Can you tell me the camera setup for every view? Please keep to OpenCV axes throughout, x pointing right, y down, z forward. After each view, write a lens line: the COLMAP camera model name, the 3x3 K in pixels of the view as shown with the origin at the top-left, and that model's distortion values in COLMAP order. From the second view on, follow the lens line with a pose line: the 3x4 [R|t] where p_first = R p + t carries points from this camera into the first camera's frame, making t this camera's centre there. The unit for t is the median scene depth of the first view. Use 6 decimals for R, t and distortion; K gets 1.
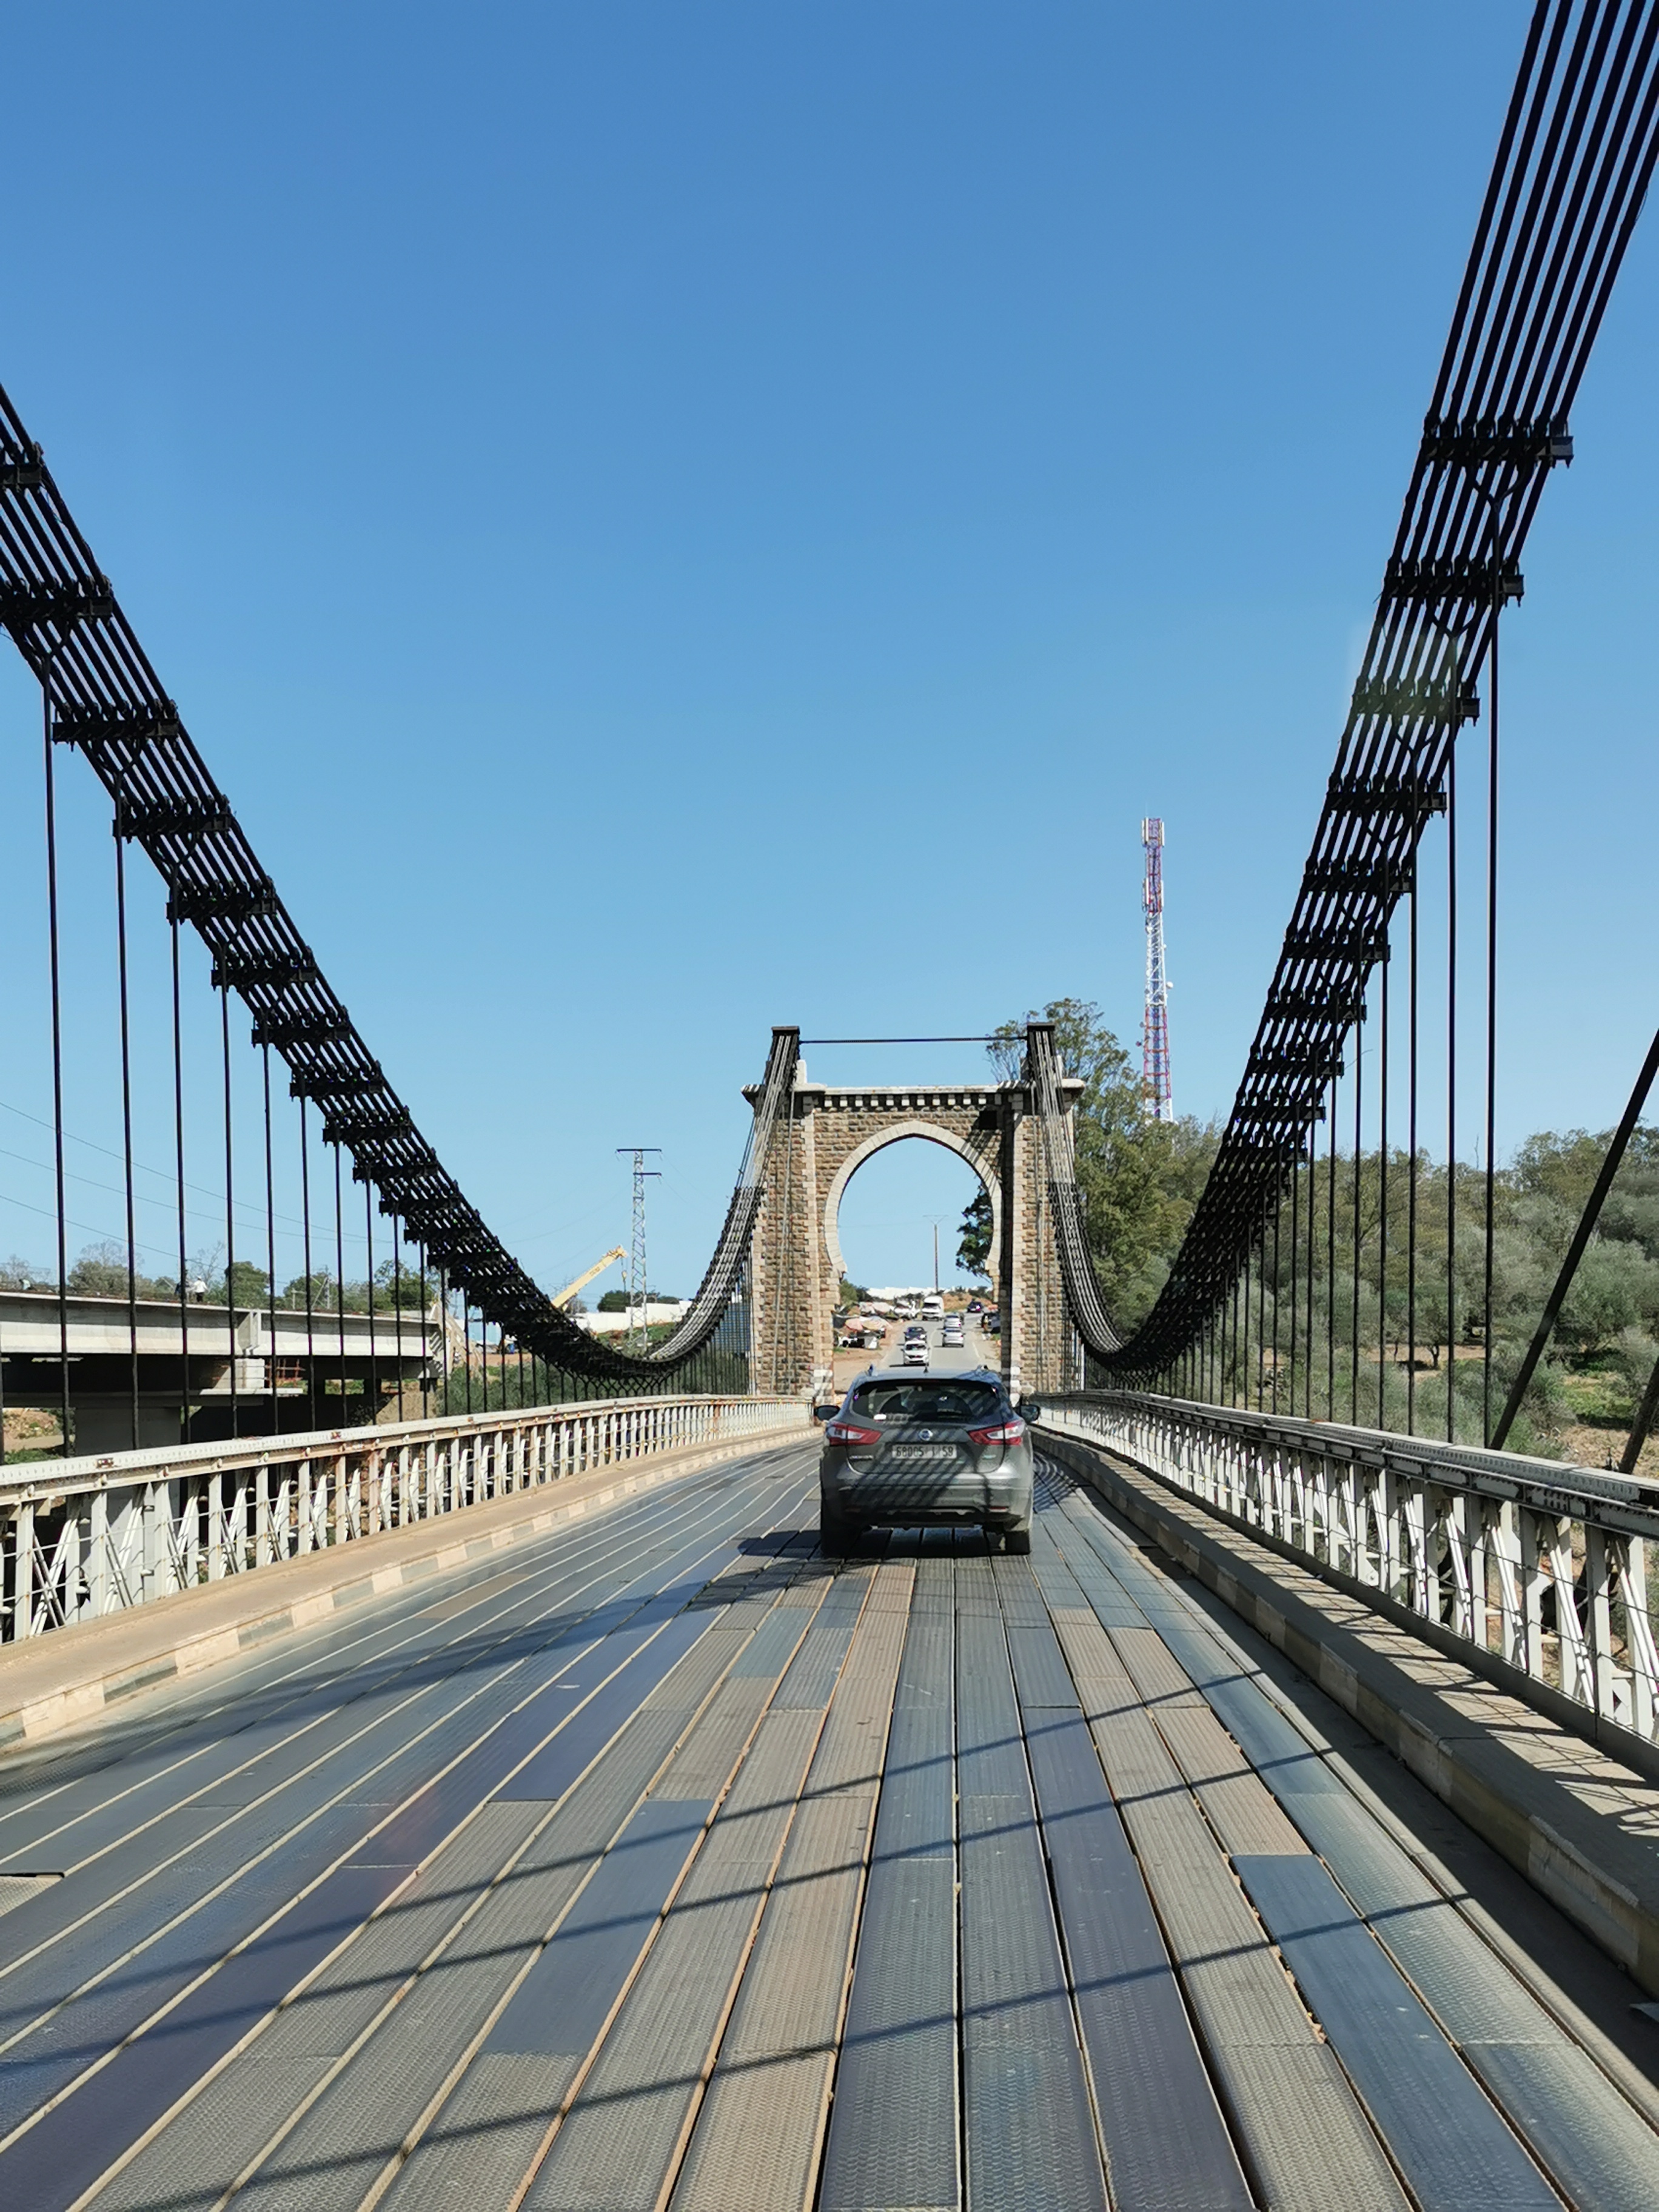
lens RADIAL K [[2703.9, 0, 820.0], [0, 2703.9, 1085.9], [0, 0, 1]] dist [0.091698, 0.000000]
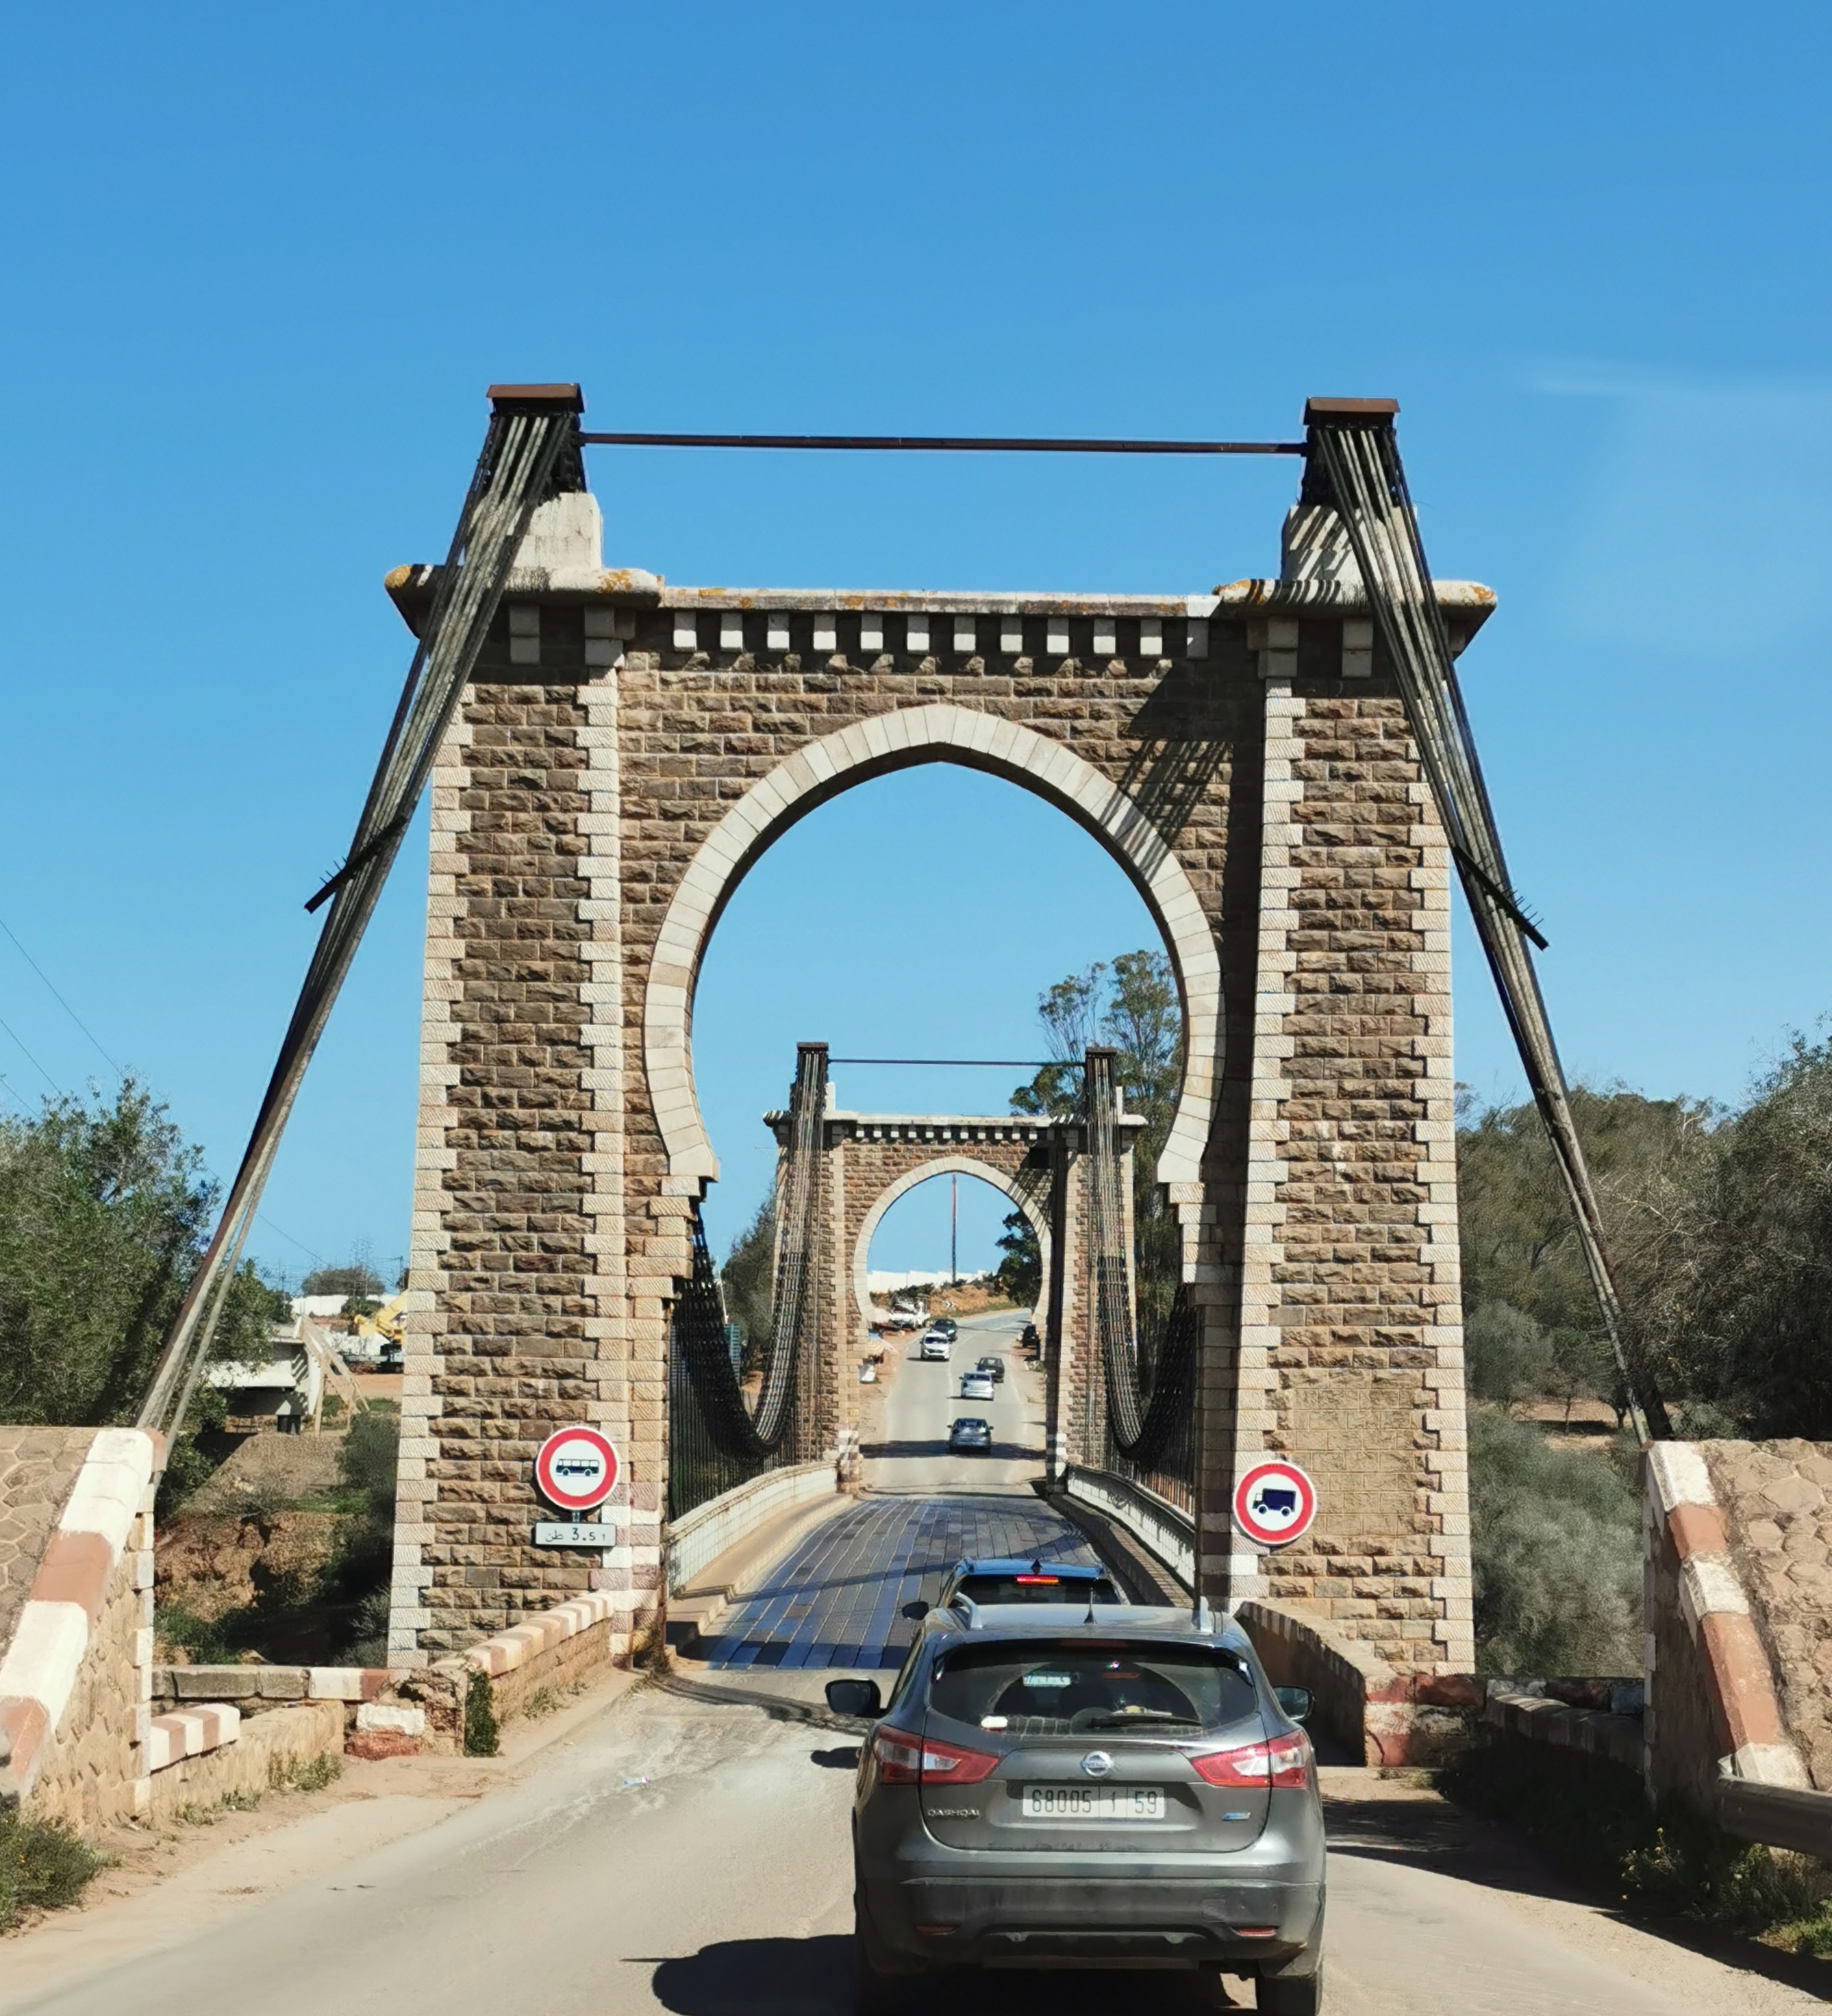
lens RADIAL K [[4861.9, 0, 896.1], [0, 4861.9, 1108.9], [0, 0, 1]] dist [0.072462, 0.000000]
pose [[0.999109, 0.026802, 0.032602, -0.037841], [-0.028327, 0.998481, 0.047258, -0.078036], [-0.031286, -0.048139, 0.998351, -0.603117]]
